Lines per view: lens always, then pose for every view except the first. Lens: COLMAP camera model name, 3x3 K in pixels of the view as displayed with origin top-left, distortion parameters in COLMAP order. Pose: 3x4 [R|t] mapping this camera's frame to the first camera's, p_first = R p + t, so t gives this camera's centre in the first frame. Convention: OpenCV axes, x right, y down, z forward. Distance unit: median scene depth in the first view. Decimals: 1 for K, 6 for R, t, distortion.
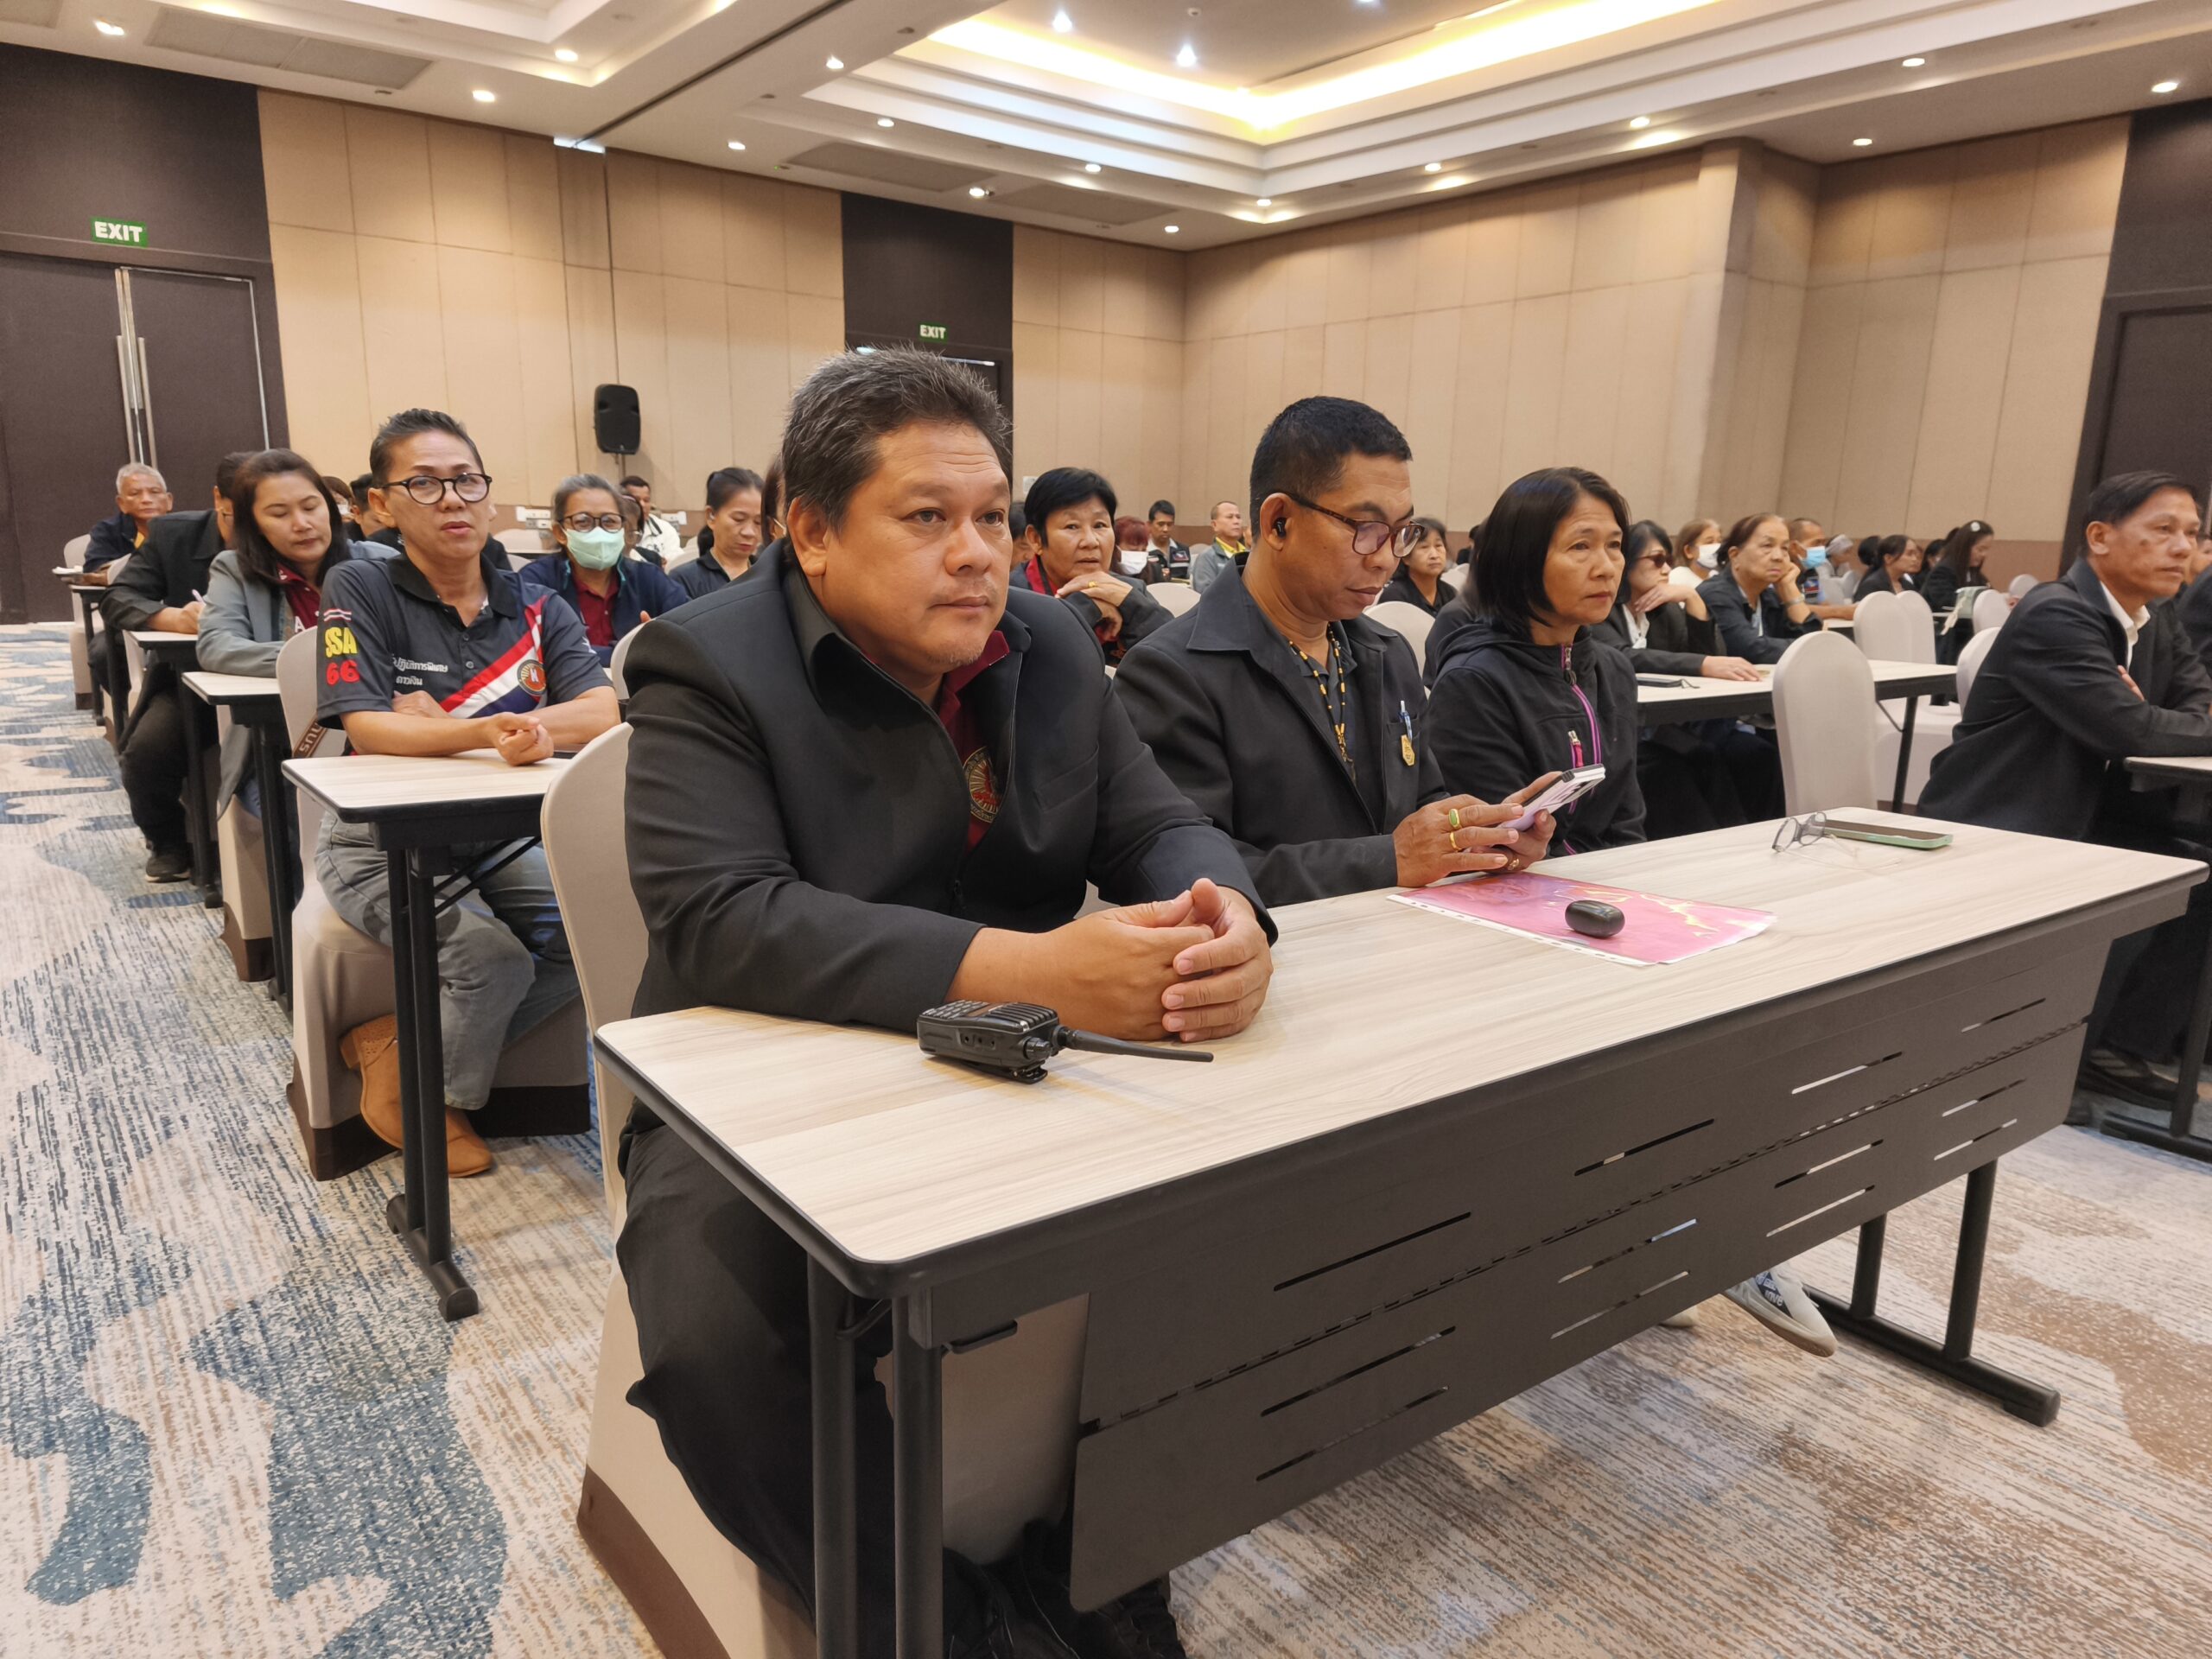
lens RADIAL K [[1487.2, 0, 1140.4], [0, 1487.2, 840.0], [0, 0, 1]] dist [0.089542, -0.095462]
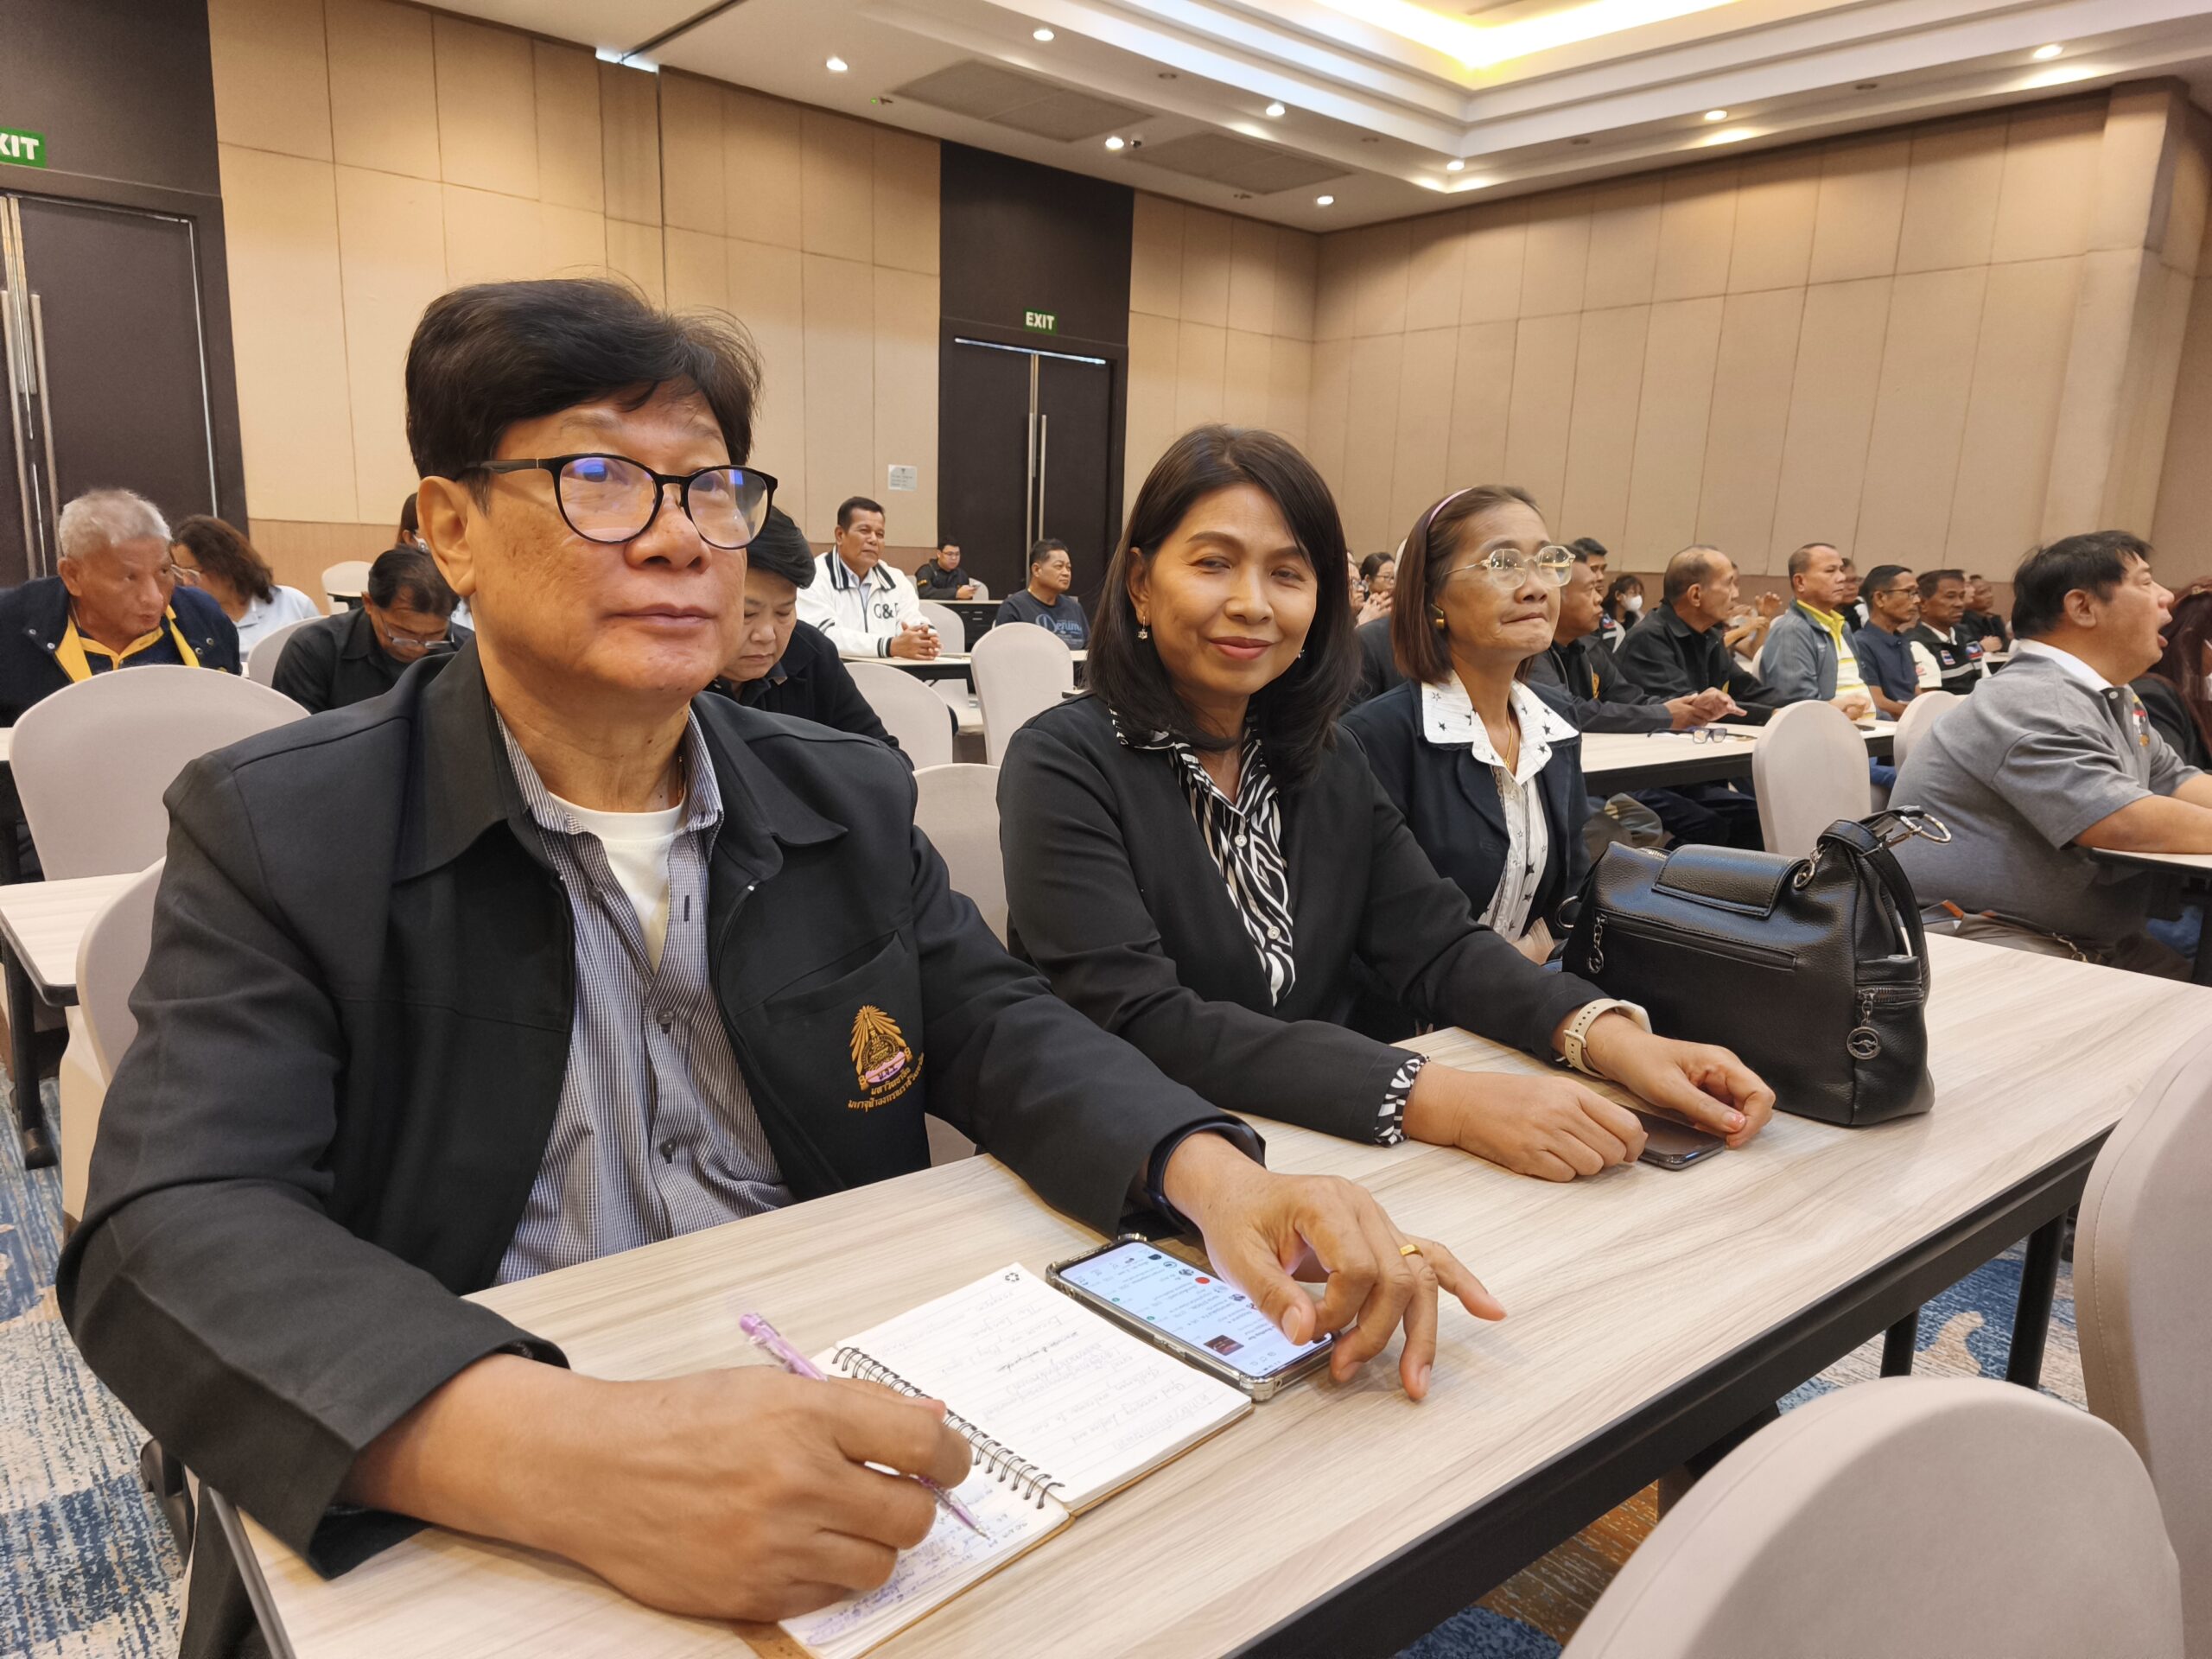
lens RADIAL K [[1473.7, 0, 1096.4], [0, 1473.7, 855.5], [0, 0, 1]] dist [0.071262, -0.071319]
pose [[0.999378, 0.004636, 0.034953, -0.154365], [-0.004509, 0.999983, -0.003713, -0.056528], [-0.034970, 0.003553, 0.999382, 0.235883]]
